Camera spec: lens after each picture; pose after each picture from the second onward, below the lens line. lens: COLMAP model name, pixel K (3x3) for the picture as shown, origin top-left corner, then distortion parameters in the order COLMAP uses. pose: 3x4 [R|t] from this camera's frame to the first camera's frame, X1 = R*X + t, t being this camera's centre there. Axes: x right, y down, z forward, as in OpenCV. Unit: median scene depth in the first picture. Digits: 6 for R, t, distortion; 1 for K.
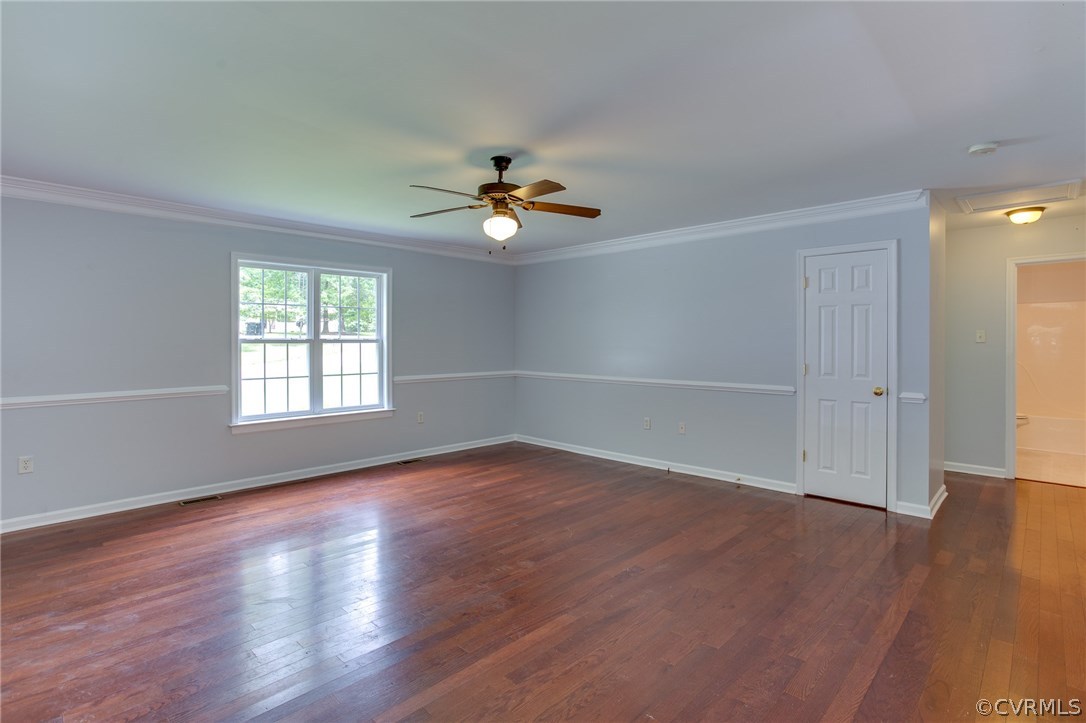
lens RADIAL K [[531.6, 0, 543.3], [0, 531.6, 342.7], [0, 0, 1]] dist [-0.026069, 0.000679]
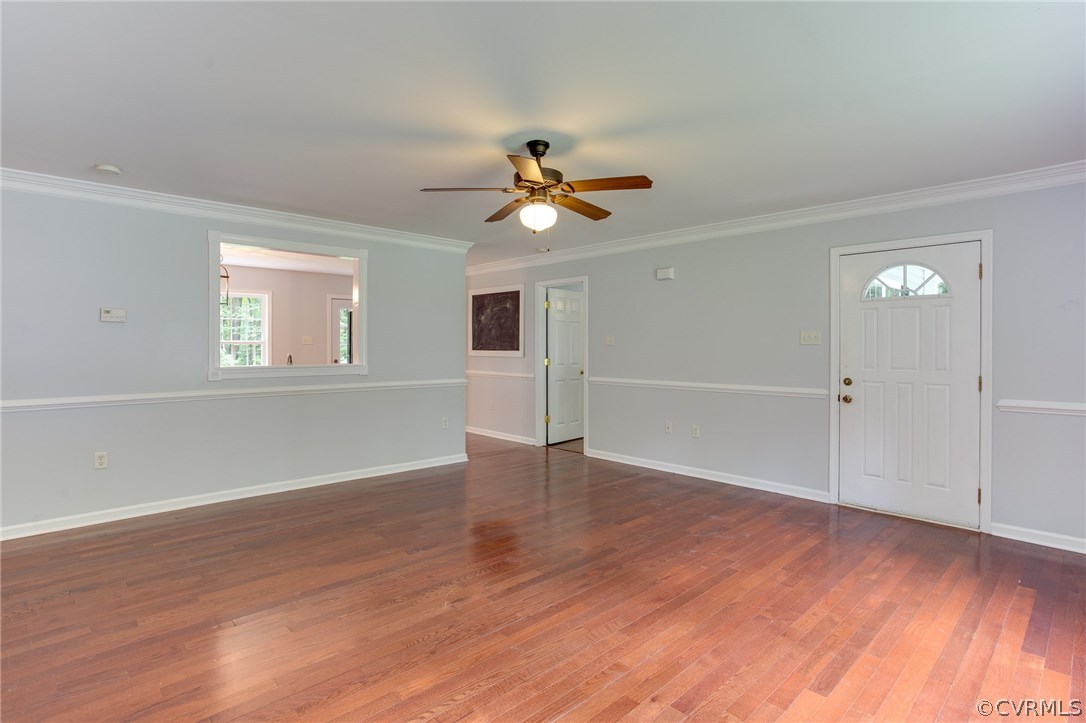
lens RADIAL K [[541.3, 0, 543.7], [0, 541.3, 347.9], [0, 0, 1]] dist [-0.036940, -0.000055]
pose [[-0.999083, 0.001509, 0.042790, -0.106899], [0.001771, 0.999980, 0.006092, 0.003736], [-0.042780, 0.006162, -0.999066, 1.594731]]
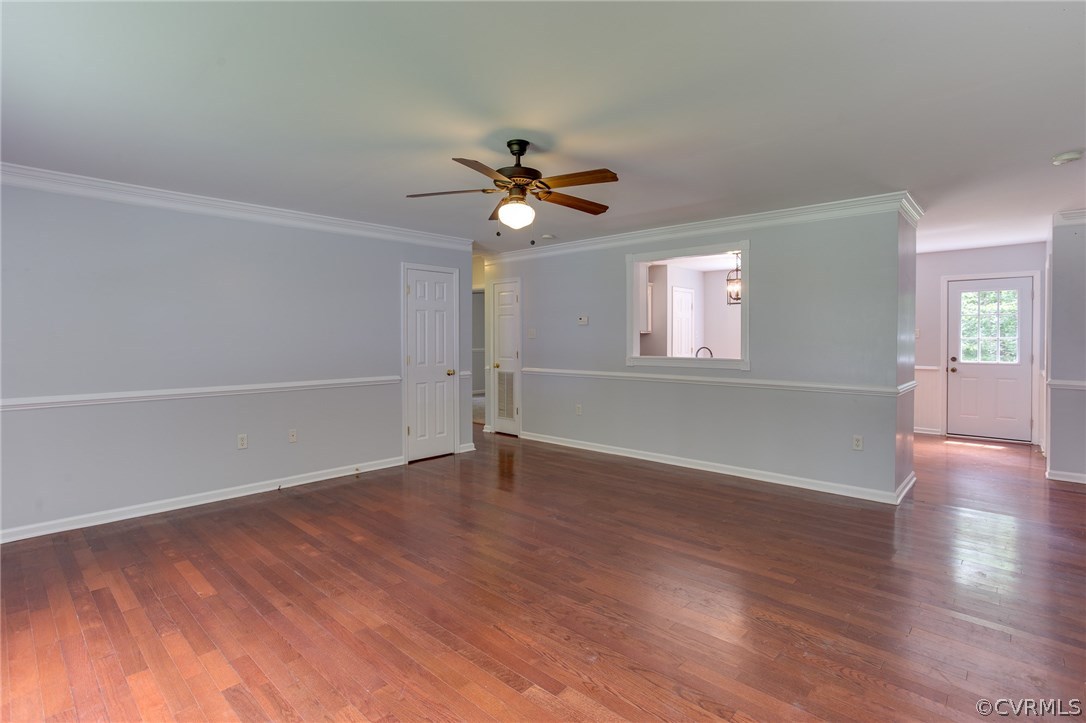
lens RADIAL K [[531.6, 0, 543.3], [0, 531.6, 342.7], [0, 0, 1]] dist [-0.026069, 0.000679]
pose [[-0.021369, -0.007242, 0.999745, -0.840564], [0.002995, 0.999969, 0.007307, 0.001086], [-0.999767, 0.003151, -0.021346, 0.803805]]
